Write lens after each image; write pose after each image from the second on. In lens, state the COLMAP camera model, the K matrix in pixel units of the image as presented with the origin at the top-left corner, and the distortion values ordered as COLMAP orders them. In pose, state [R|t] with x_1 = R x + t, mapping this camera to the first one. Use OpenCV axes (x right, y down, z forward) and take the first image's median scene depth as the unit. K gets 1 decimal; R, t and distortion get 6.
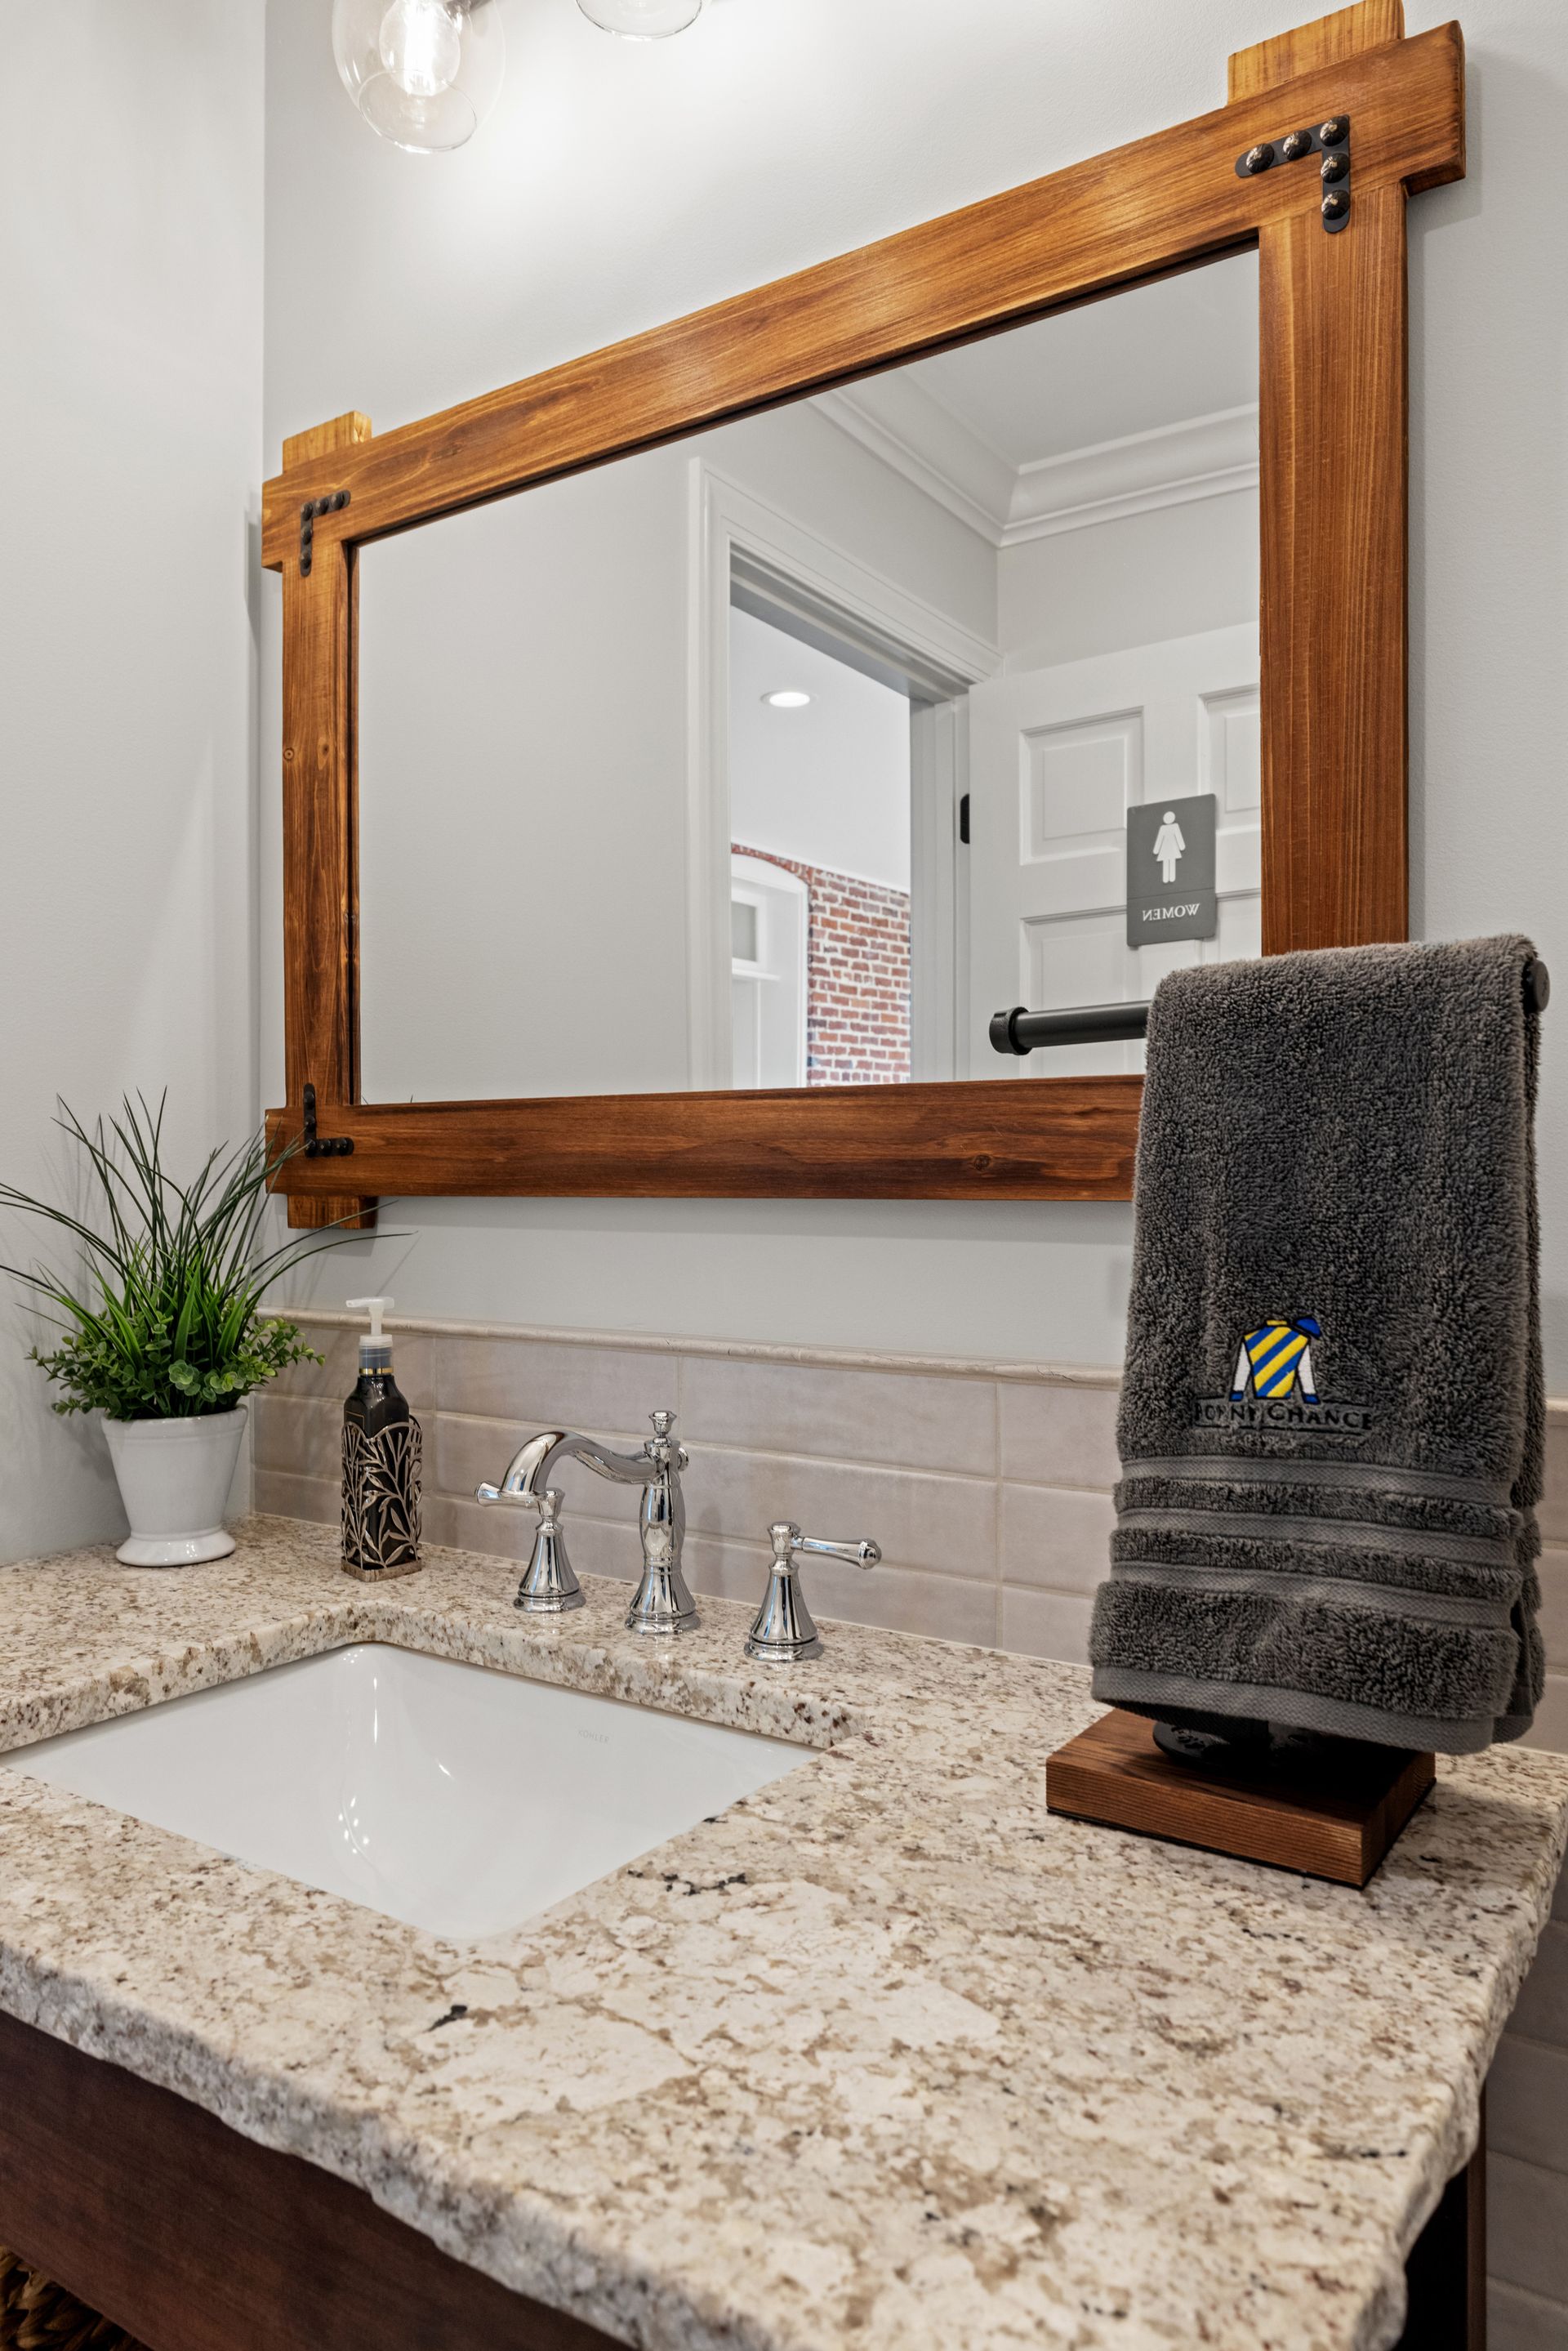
lens RADIAL K [[1529.4, 0, 803.4], [0, 1529.4, 1174.4], [0, 0, 1]] dist [-0.004413, -0.000961]
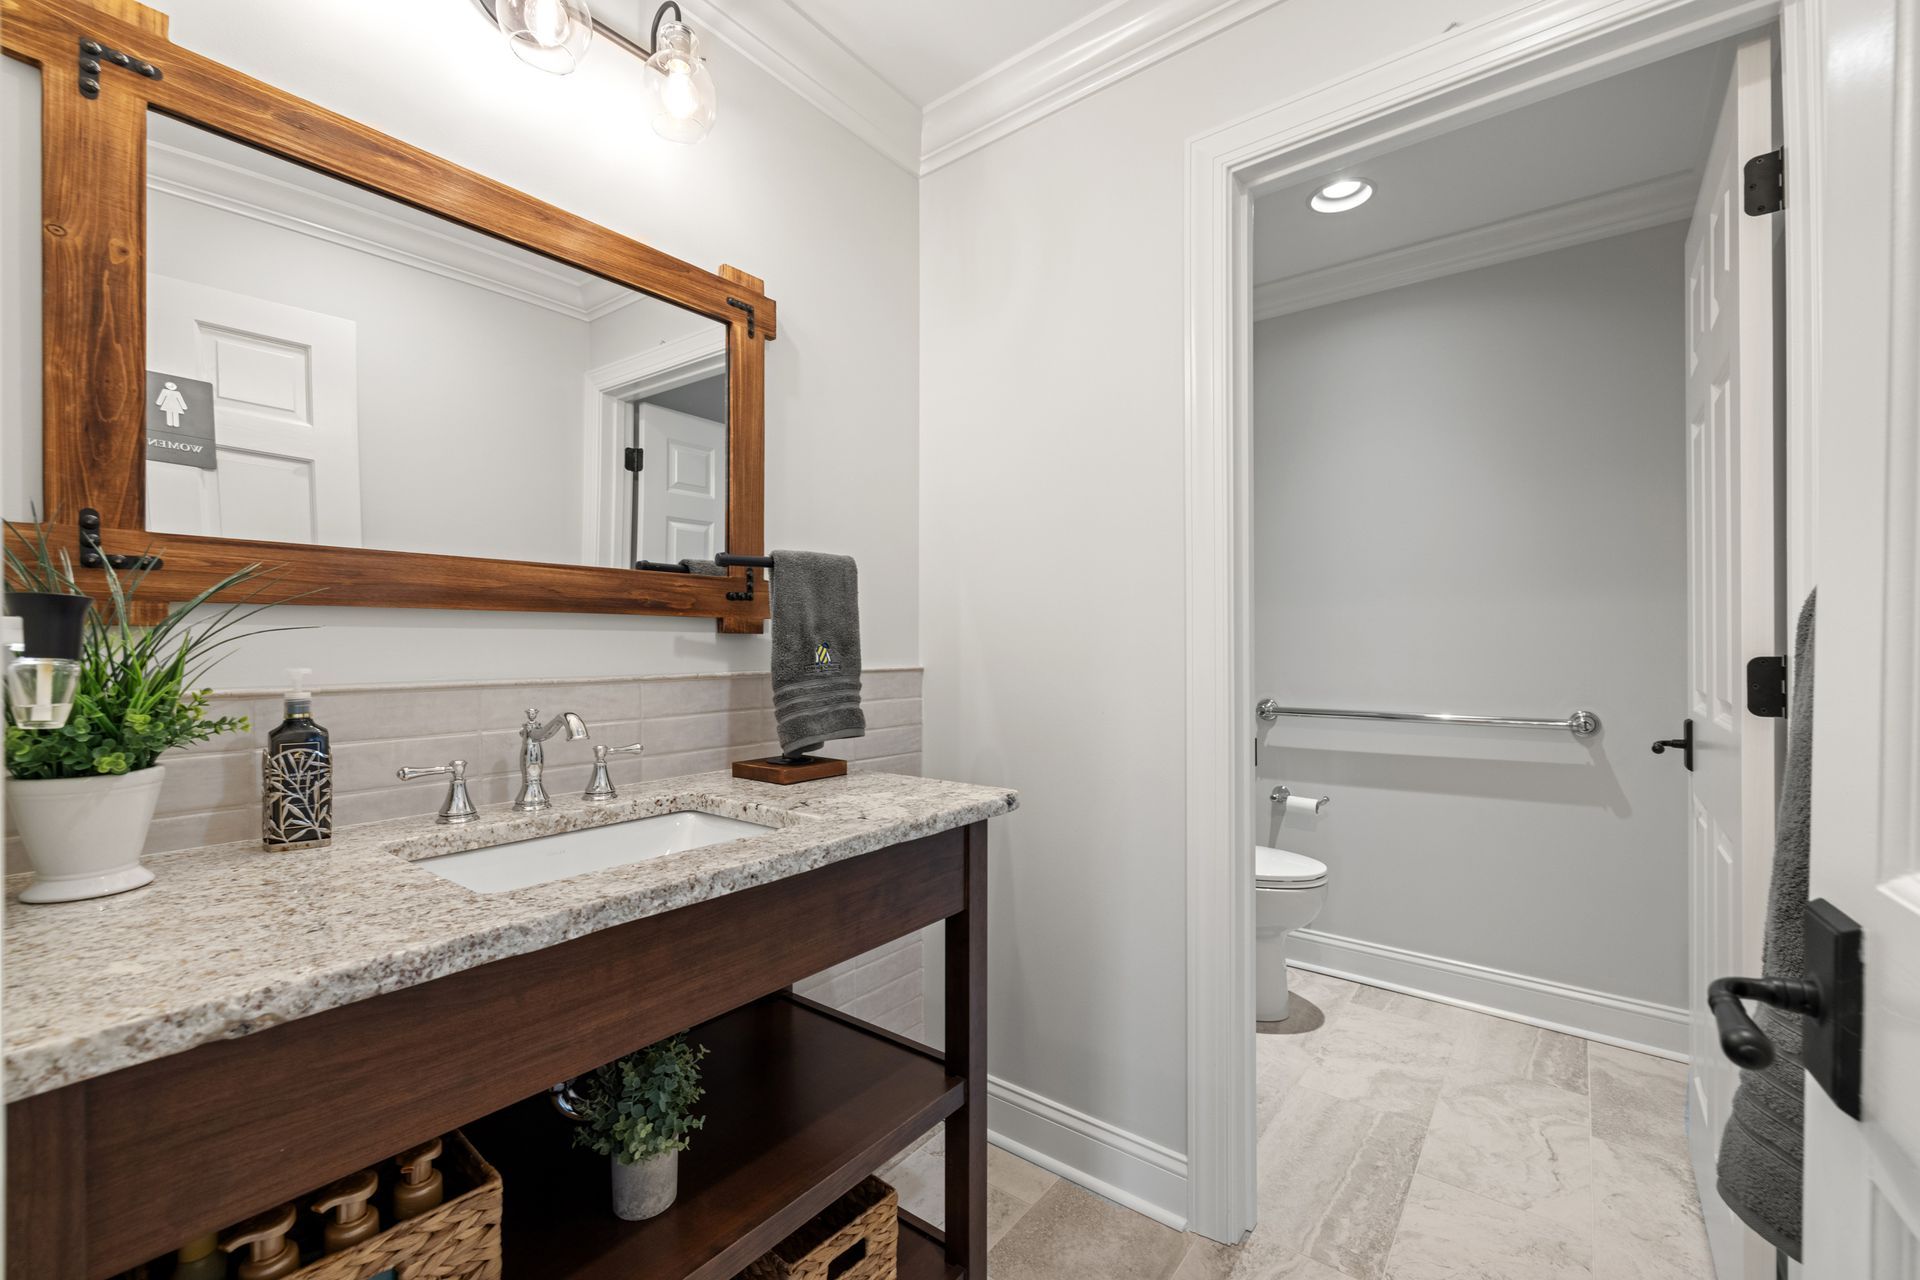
lens RADIAL K [[743.4, 0, 969.7], [0, 743.4, 638.3], [0, 0, 1]] dist [-0.023490, 0.000058]
pose [[0.079996, 0.003406, 0.996789, -1.457235], [-0.007296, 0.999969, -0.002832, 0.073296], [-0.996768, -0.007047, 0.080018, 0.414806]]
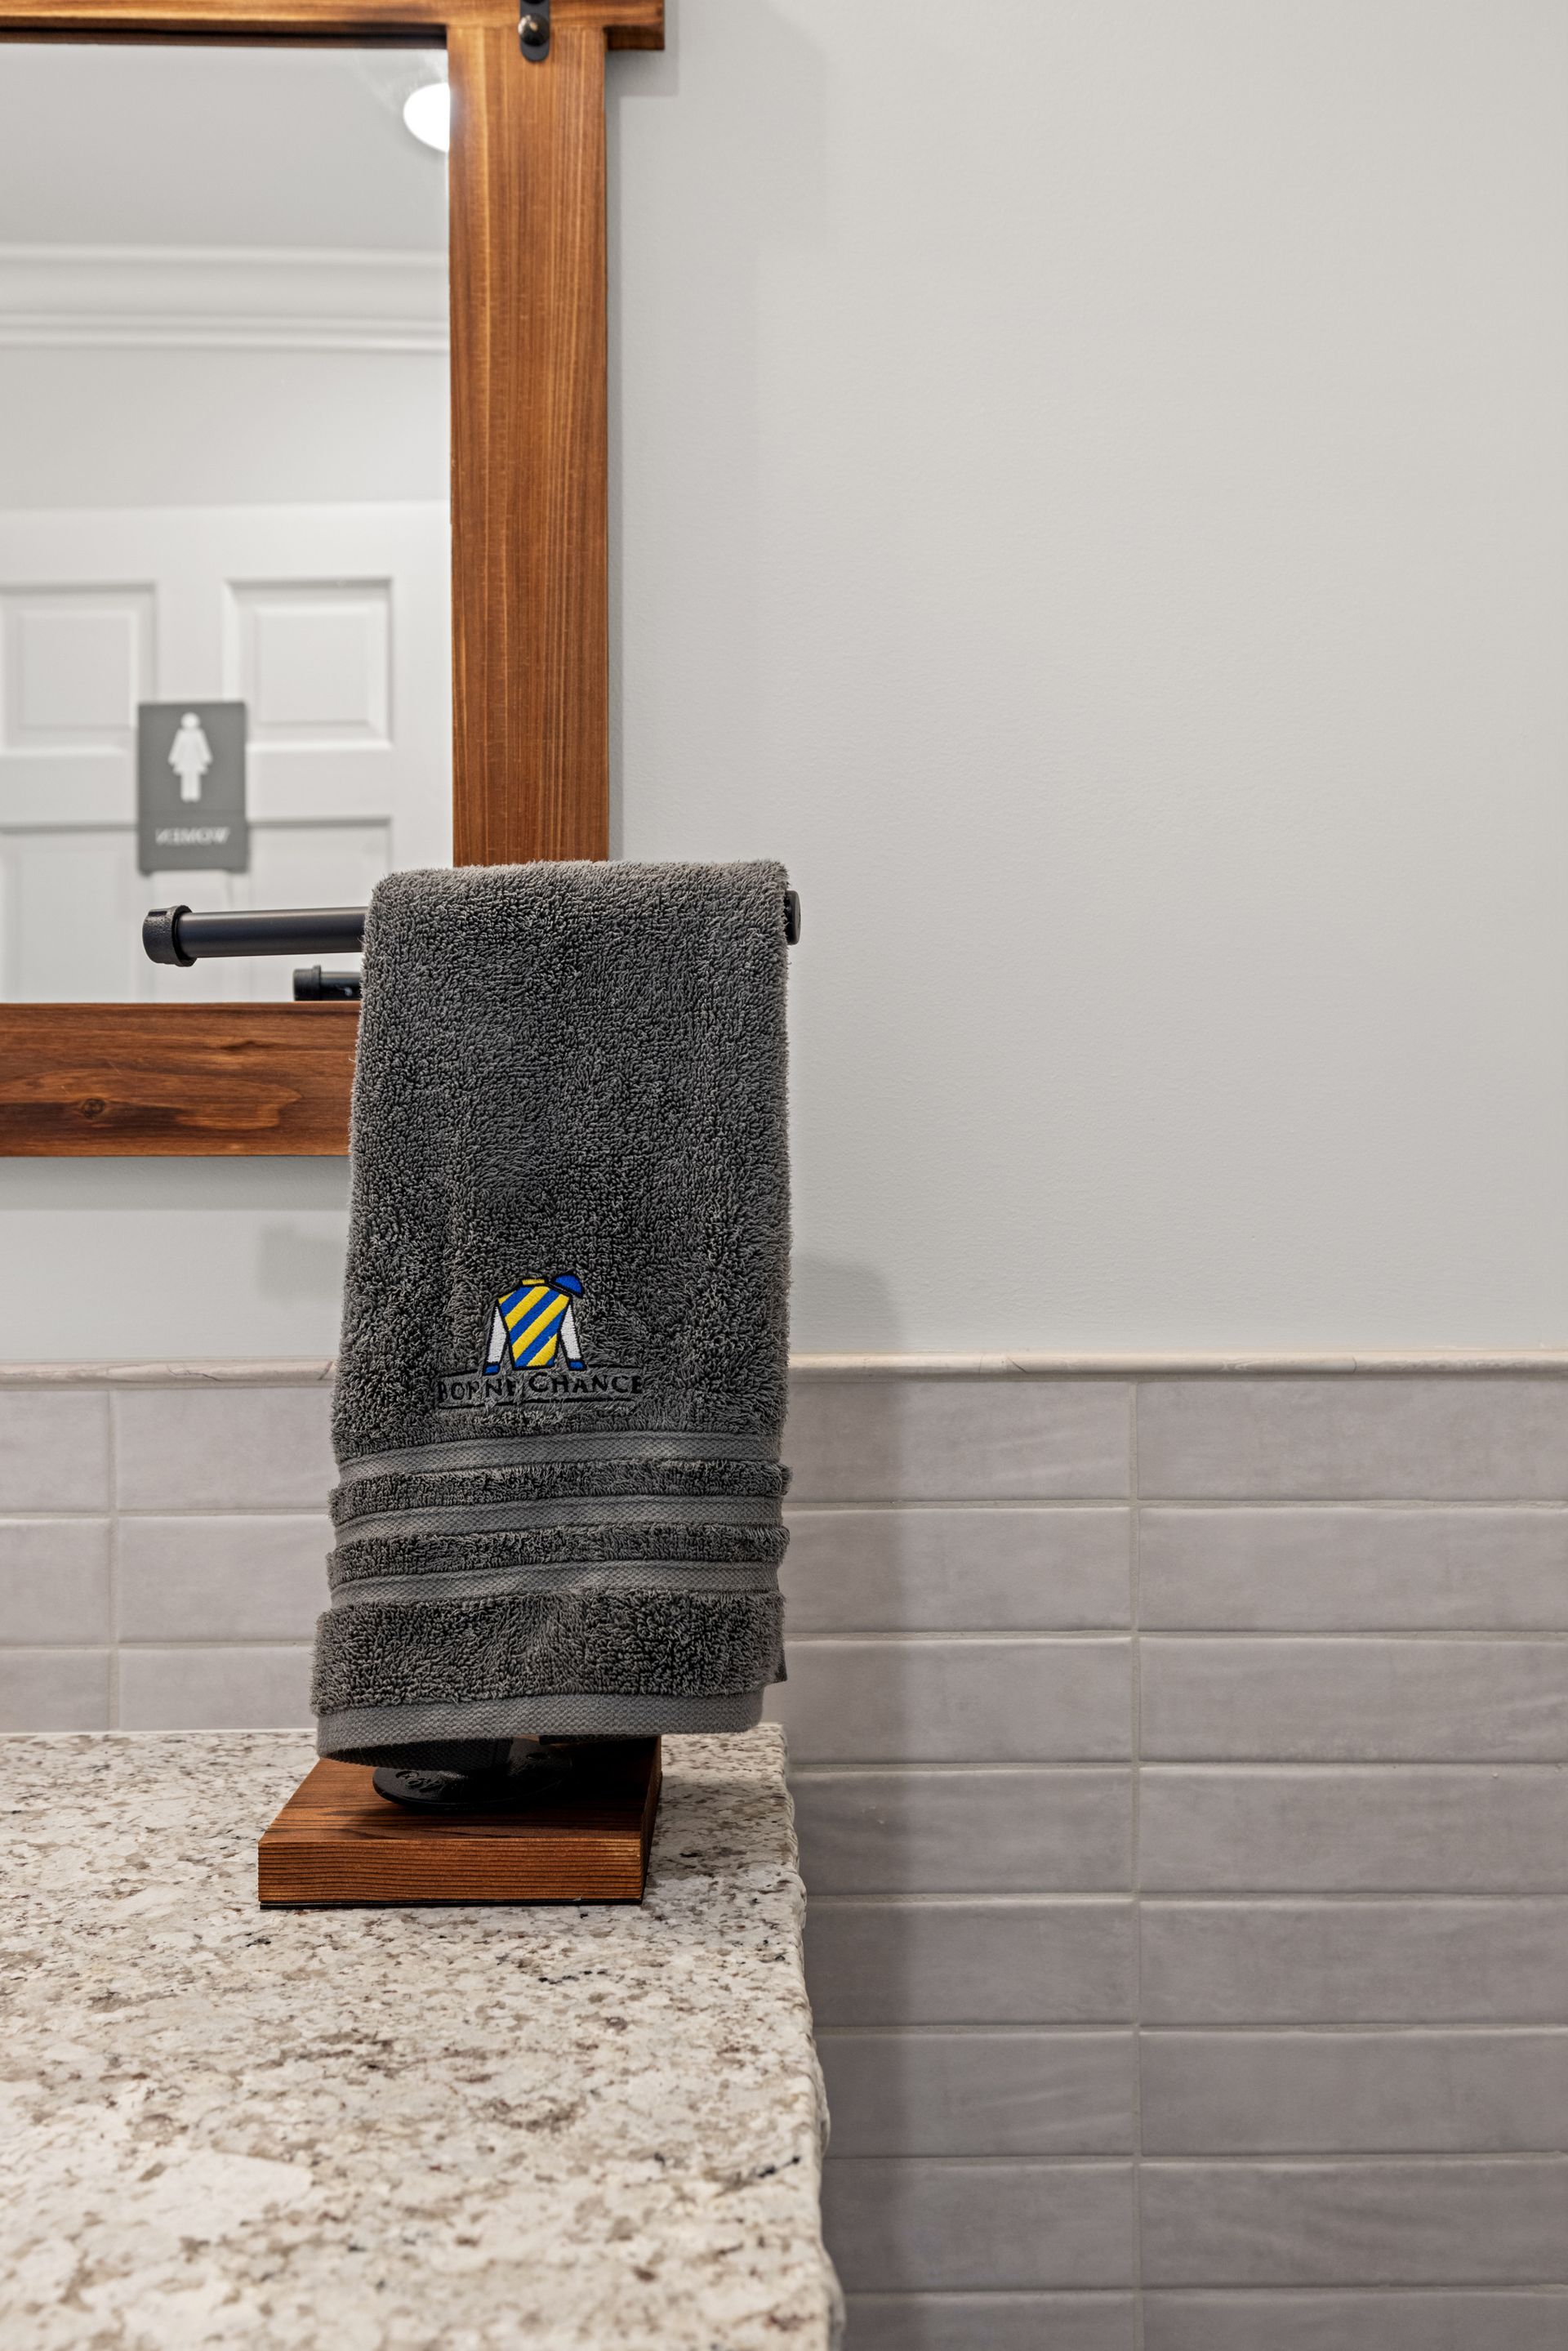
lens RADIAL K [[1753.2, 0, 790.6], [0, 1753.2, 1167.9], [0, 0, 1]] dist [0.005390, -0.000486]
pose [[0.821913, -0.004291, 0.569597, -0.128419], [0.002654, 0.999990, 0.003704, 0.026063], [-0.569607, -0.001533, 0.821916, 0.083591]]
